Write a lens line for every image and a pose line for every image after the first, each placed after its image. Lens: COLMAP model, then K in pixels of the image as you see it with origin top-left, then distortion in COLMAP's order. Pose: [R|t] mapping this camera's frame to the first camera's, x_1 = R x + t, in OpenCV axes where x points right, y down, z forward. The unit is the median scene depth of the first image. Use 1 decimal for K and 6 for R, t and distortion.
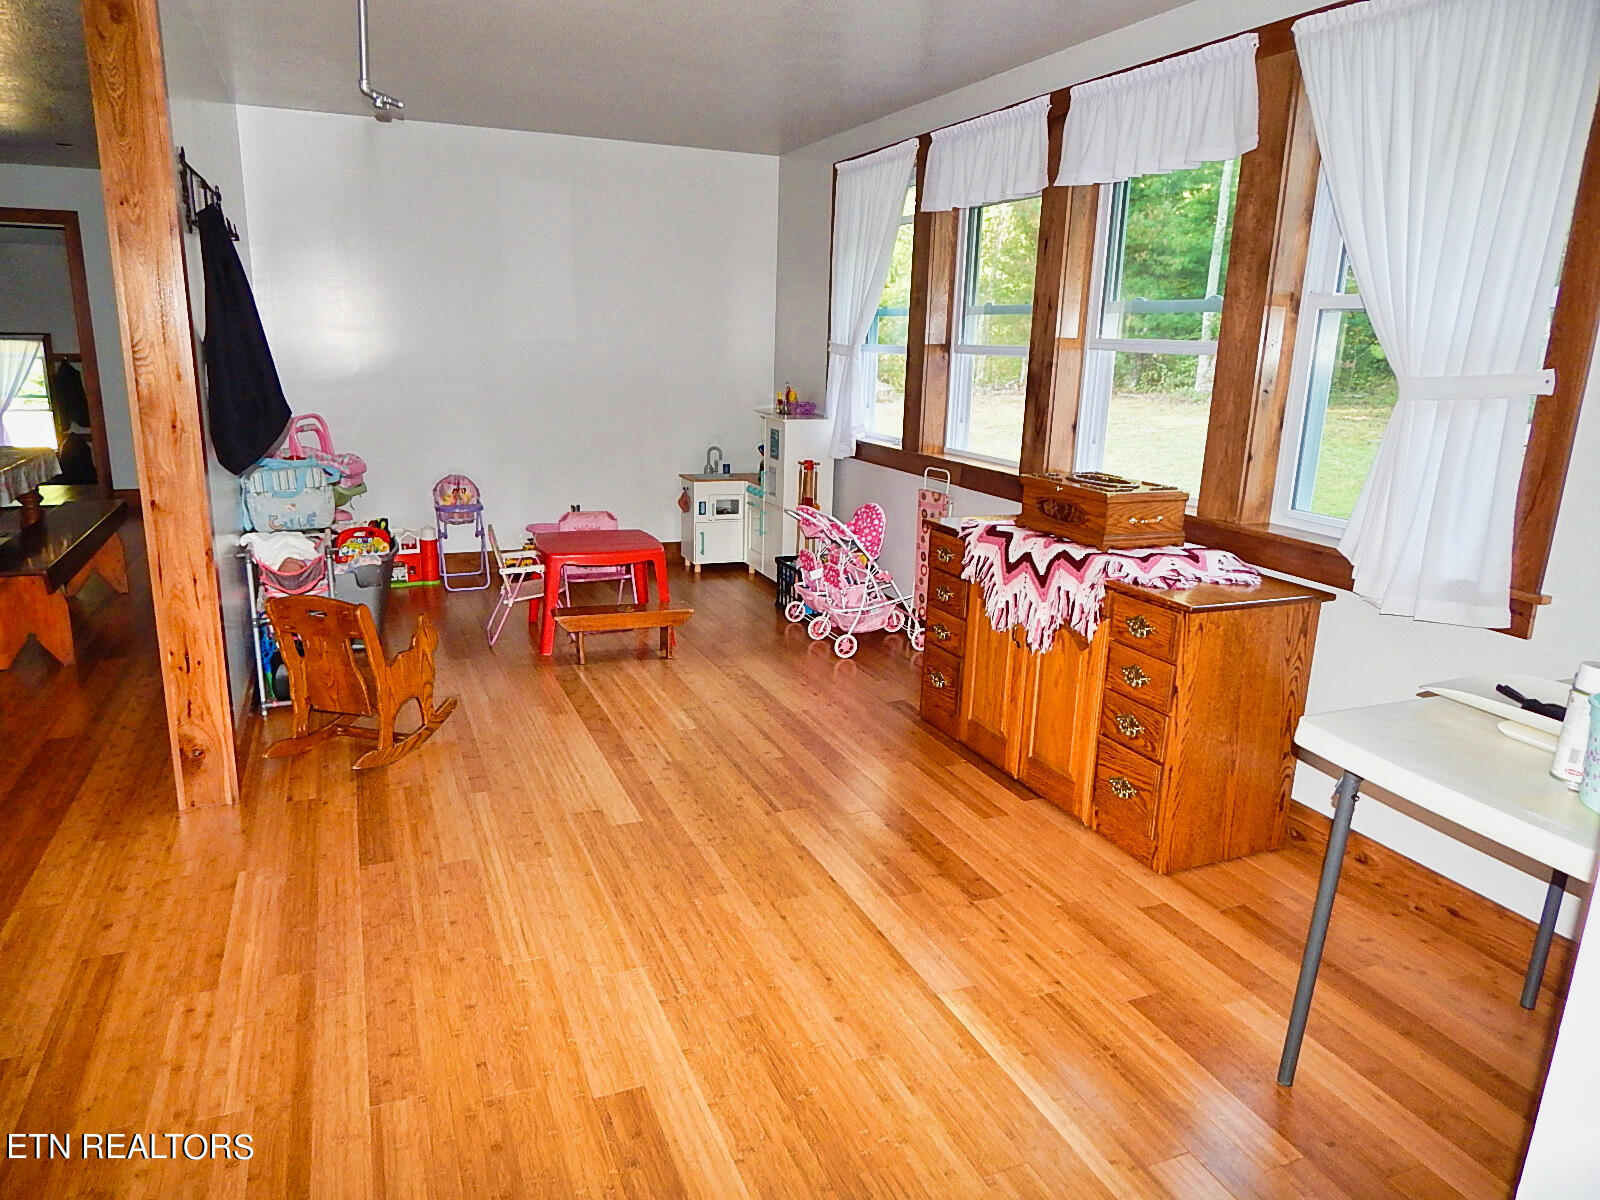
lens RADIAL K [[1061.7, 0, 796.8], [0, 1061.7, 598.4], [0, 0, 1]] dist [0.008742, -0.010364]
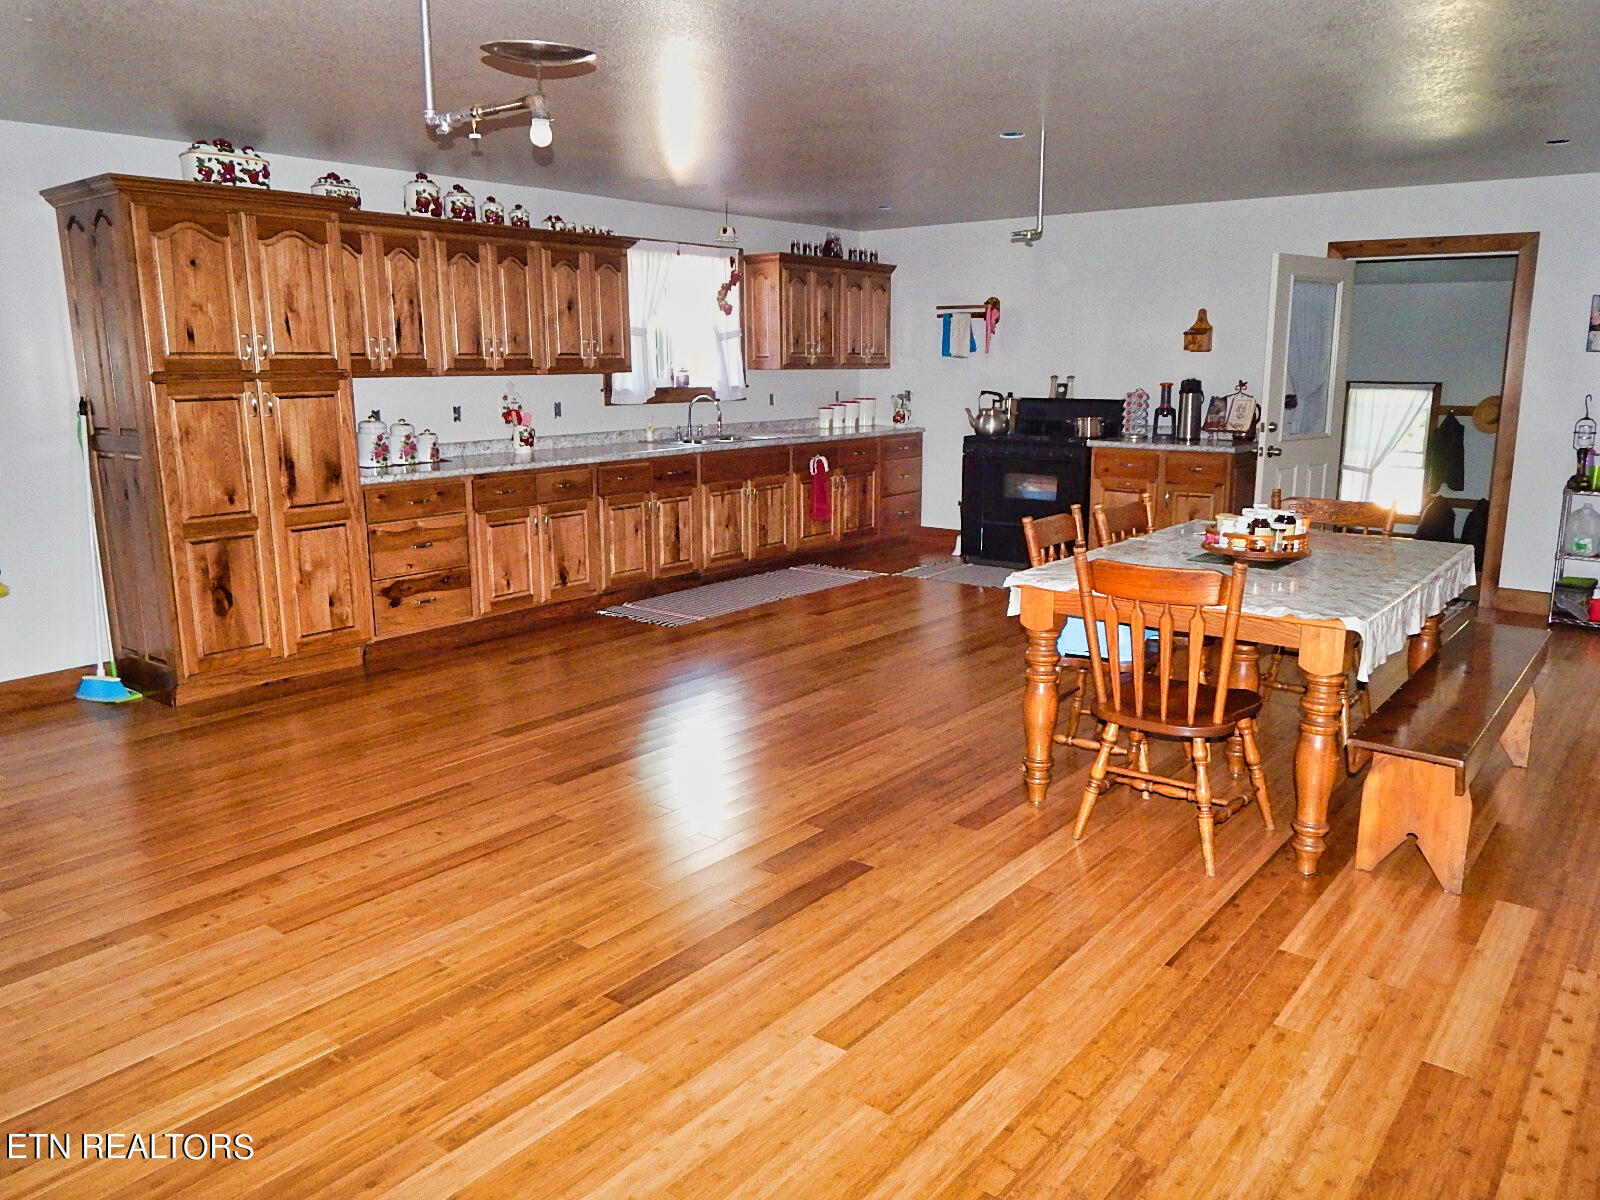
lens RADIAL K [[1175.9, 0, 809.3], [0, 1175.9, 596.1], [0, 0, 1]] dist [0.008075, -0.018623]
pose [[0.488402, 0.153030, -0.859096, -0.402449], [-0.203513, 0.977329, 0.058392, -0.115158], [0.848555, 0.146319, 0.508473, 0.377001]]
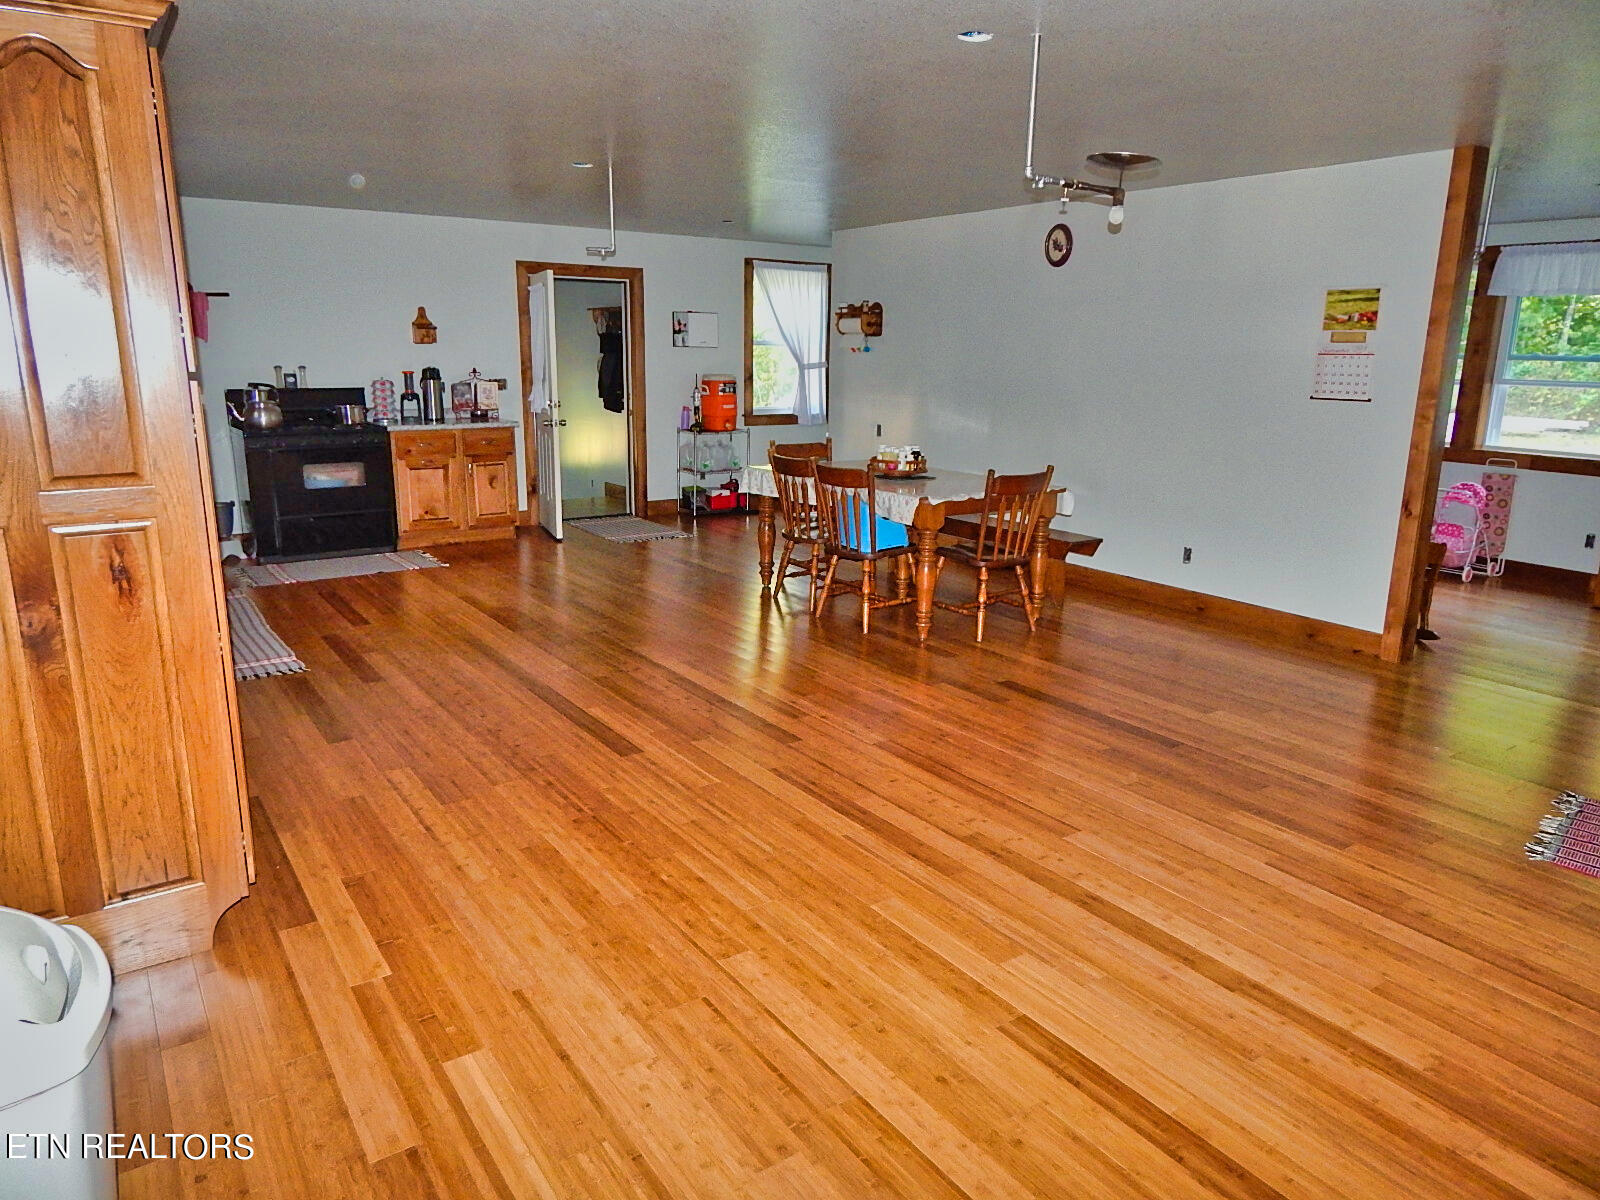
lens RADIAL K [[1061.7, 0, 804.2], [0, 1061.7, 598.3], [0, 0, 1]] dist [0.008742, -0.010364]
pose [[0.978480, -0.055715, 0.198679, -1.756124], [0.058380, 0.998266, -0.007574, 0.041768], [-0.197912, 0.019010, 0.980035, -0.397133]]
